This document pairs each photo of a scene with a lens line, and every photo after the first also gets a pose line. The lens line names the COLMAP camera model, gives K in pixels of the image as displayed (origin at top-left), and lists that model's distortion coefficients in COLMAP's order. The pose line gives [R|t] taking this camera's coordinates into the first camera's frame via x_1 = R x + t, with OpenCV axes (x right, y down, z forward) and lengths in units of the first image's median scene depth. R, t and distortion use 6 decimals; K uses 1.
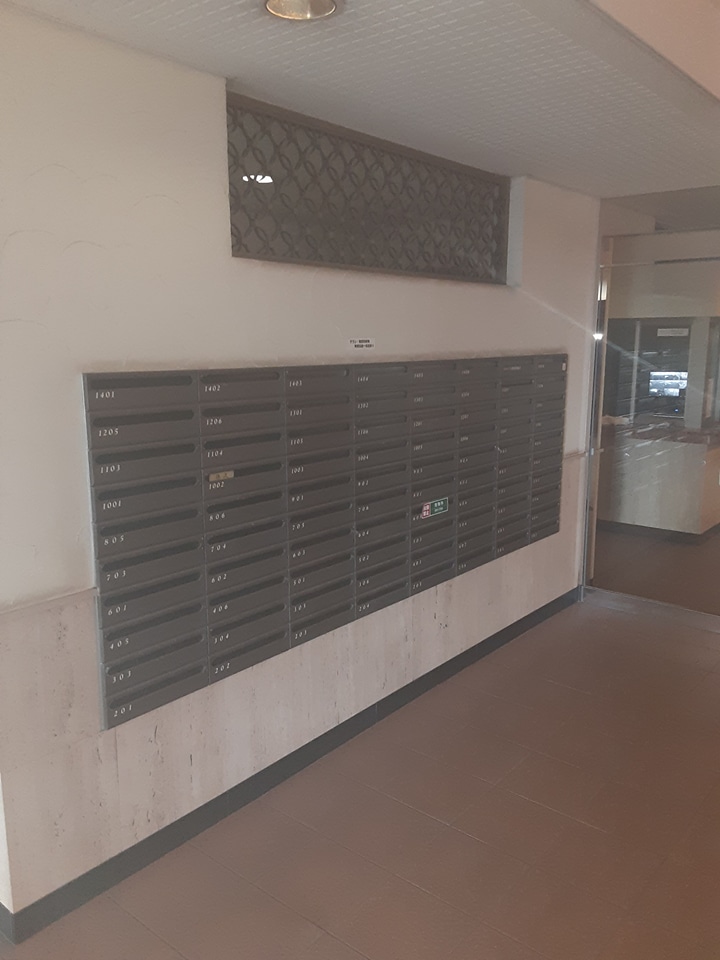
lens RADIAL K [[771.7, 0, 360.0], [0, 771.7, 480.0], [0, 0, 1]] dist [0.086981, -0.117087]
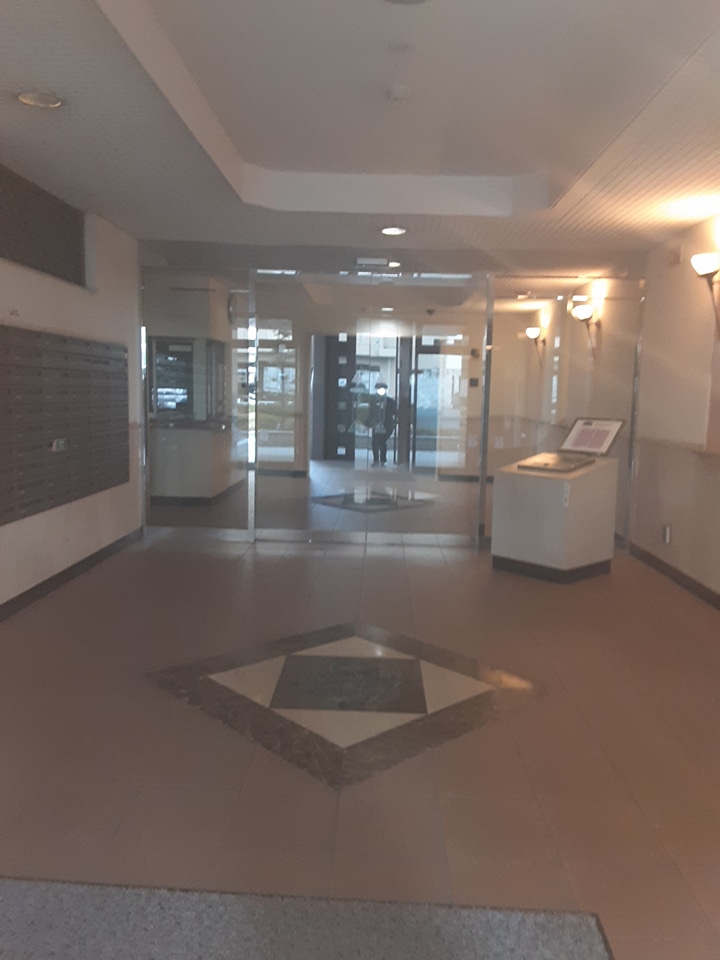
lens RADIAL K [[771.7, 0, 360.0], [0, 771.7, 480.0], [0, 0, 1]] dist [0.086981, -0.117087]
pose [[0.787563, -0.047651, 0.614389, -0.246177], [0.084844, 0.995896, -0.031519, 0.138857], [-0.610366, 0.076950, 0.788373, -0.281740]]
